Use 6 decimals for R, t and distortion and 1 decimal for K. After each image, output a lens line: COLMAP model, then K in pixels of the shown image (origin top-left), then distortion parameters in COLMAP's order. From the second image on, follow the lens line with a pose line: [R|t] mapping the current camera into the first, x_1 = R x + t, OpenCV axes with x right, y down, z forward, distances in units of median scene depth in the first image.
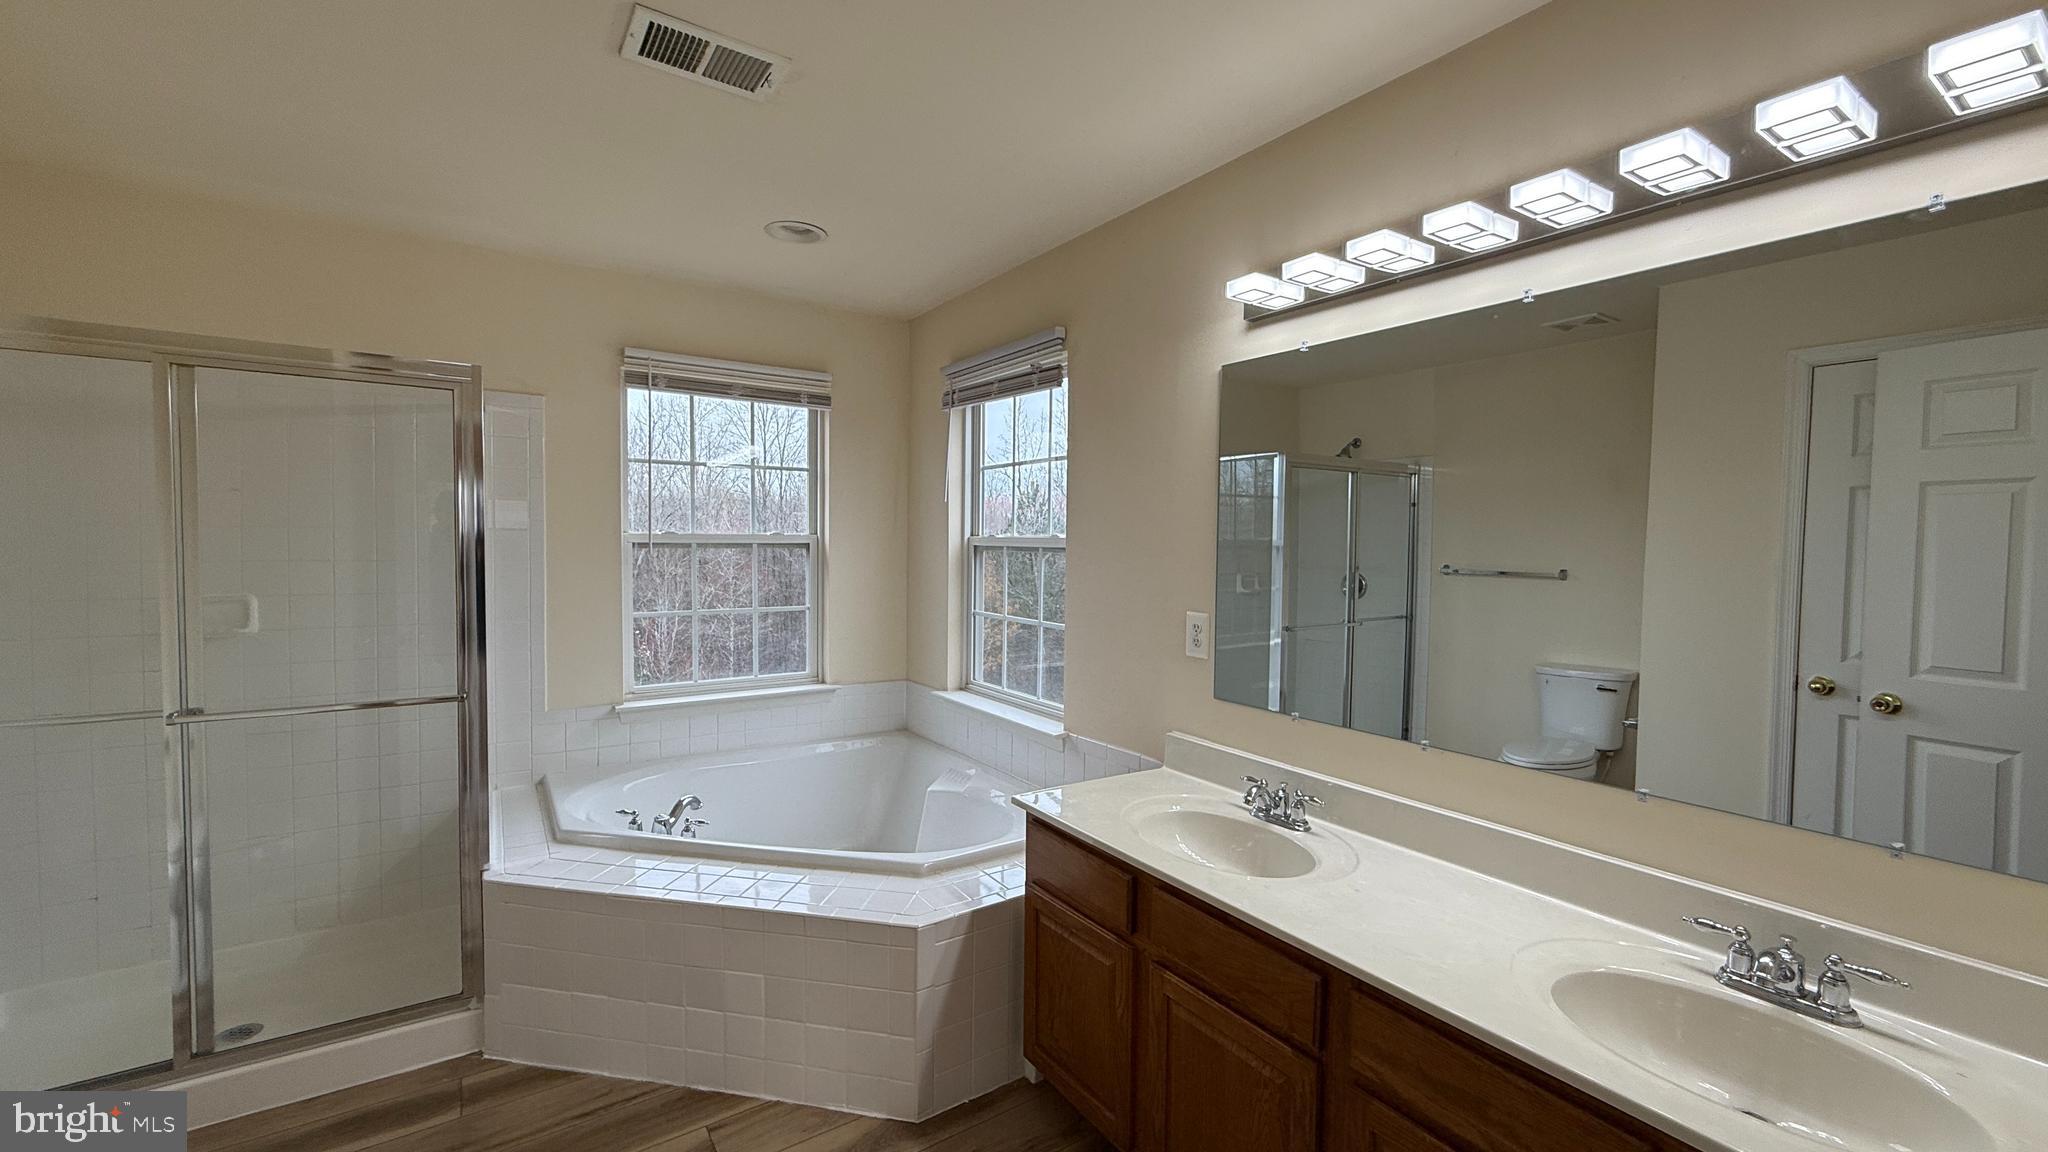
lens RADIAL K [[814.5, 0, 1016.7], [0, 814.5, 574.7], [0, 0, 1]] dist [0.000292, 0.000011]
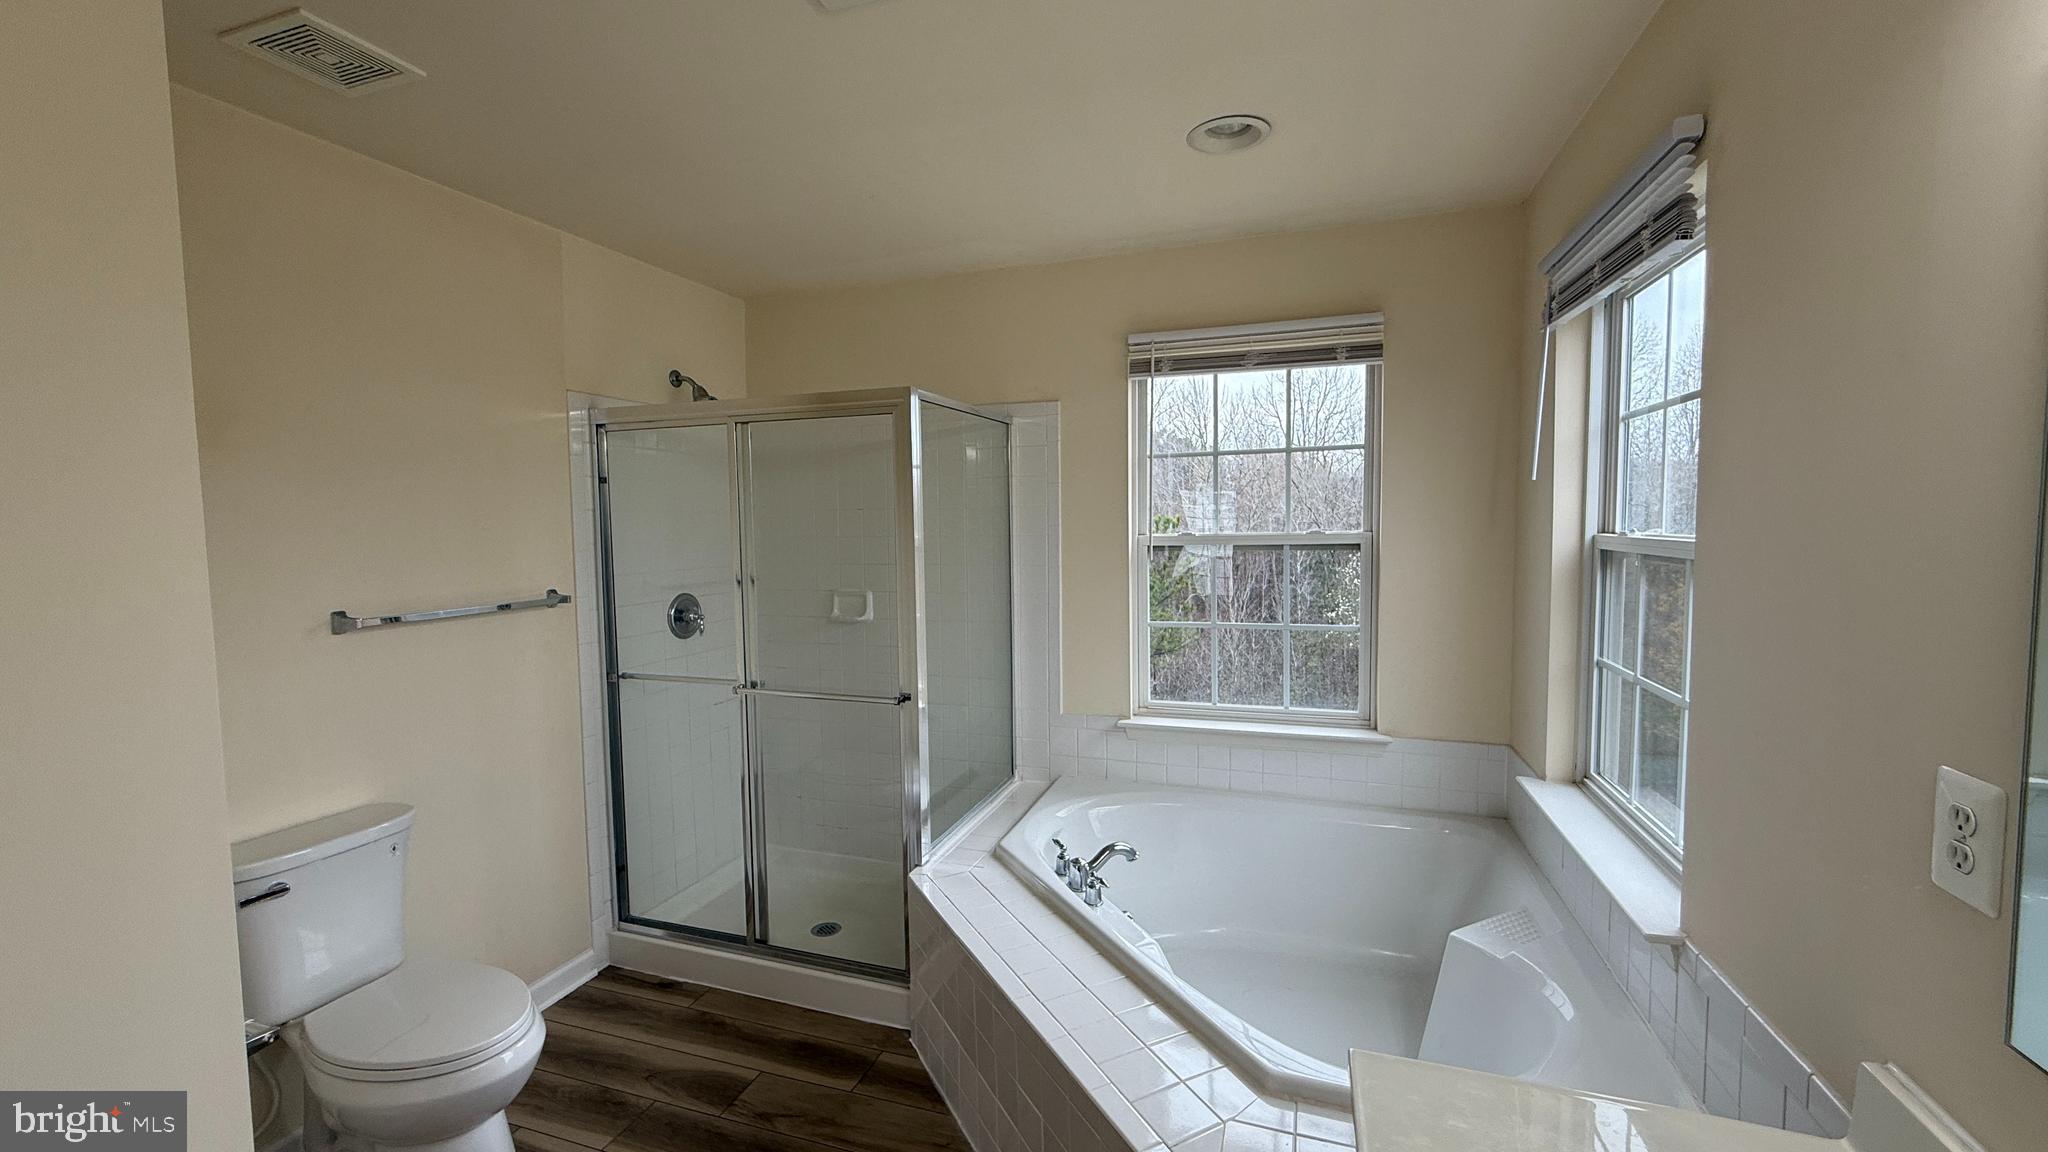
lens RADIAL K [[811.2, 0, 1069.9], [0, 811.2, 562.1], [0, 0, 1]] dist [-0.008177, -0.000010]
pose [[0.598476, 0.024938, -0.800753, 0.196370], [-0.009099, 0.999663, 0.024333, -0.038932], [0.801089, -0.007277, 0.598501, 0.350556]]
